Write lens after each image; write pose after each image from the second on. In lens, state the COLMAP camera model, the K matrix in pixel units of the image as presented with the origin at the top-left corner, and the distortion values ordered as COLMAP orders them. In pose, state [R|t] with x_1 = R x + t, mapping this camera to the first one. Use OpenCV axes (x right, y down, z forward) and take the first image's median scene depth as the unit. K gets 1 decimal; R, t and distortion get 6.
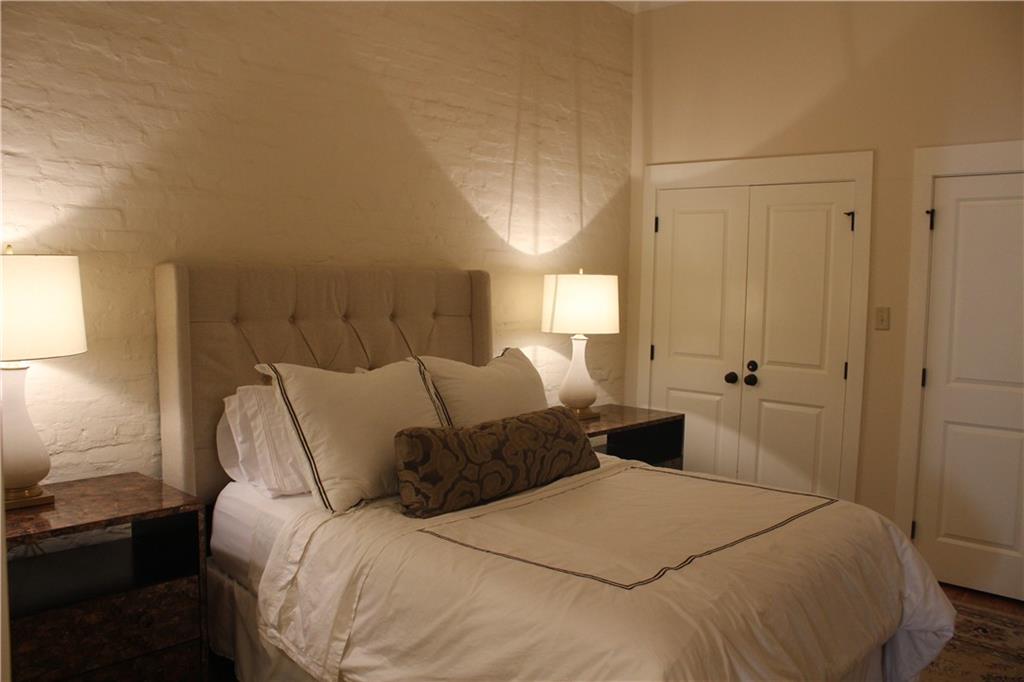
lens RADIAL K [[839.3, 0, 512.0], [0, 839.3, 341.0], [0, 0, 1]] dist [-0.168230, 0.148776]
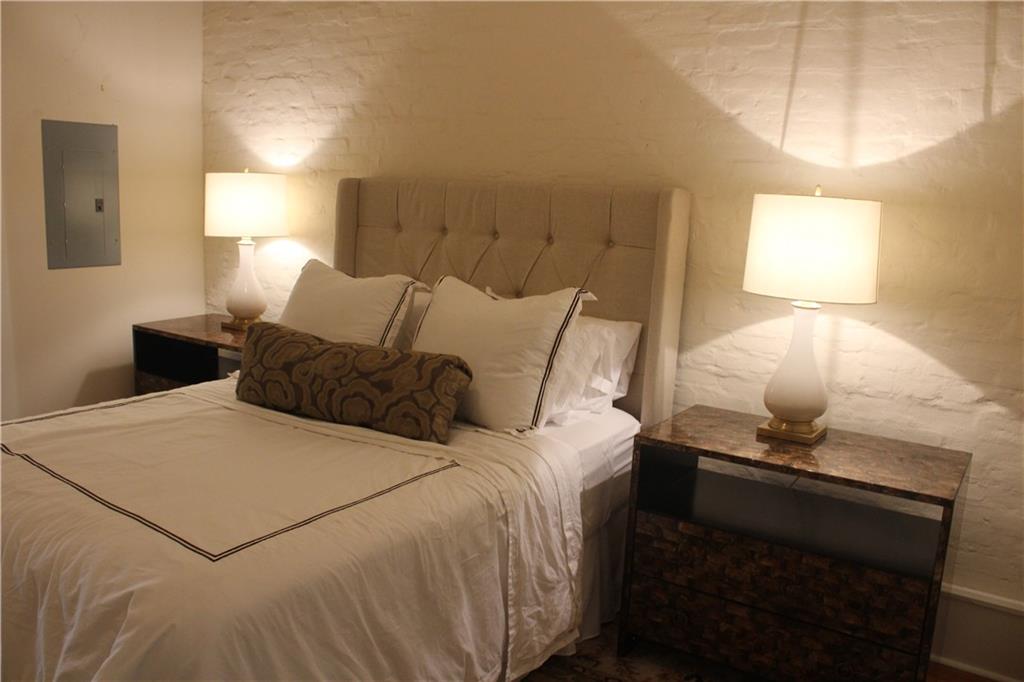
lens RADIAL K [[839.3, 0, 512.0], [0, 839.3, 341.0], [0, 0, 1]] dist [-0.168230, 0.148776]
pose [[0.153701, 0.154568, -0.975953, 0.874306], [-0.112824, 0.983975, 0.138070, -0.050160], [0.981655, 0.088890, 0.168677, 1.002061]]
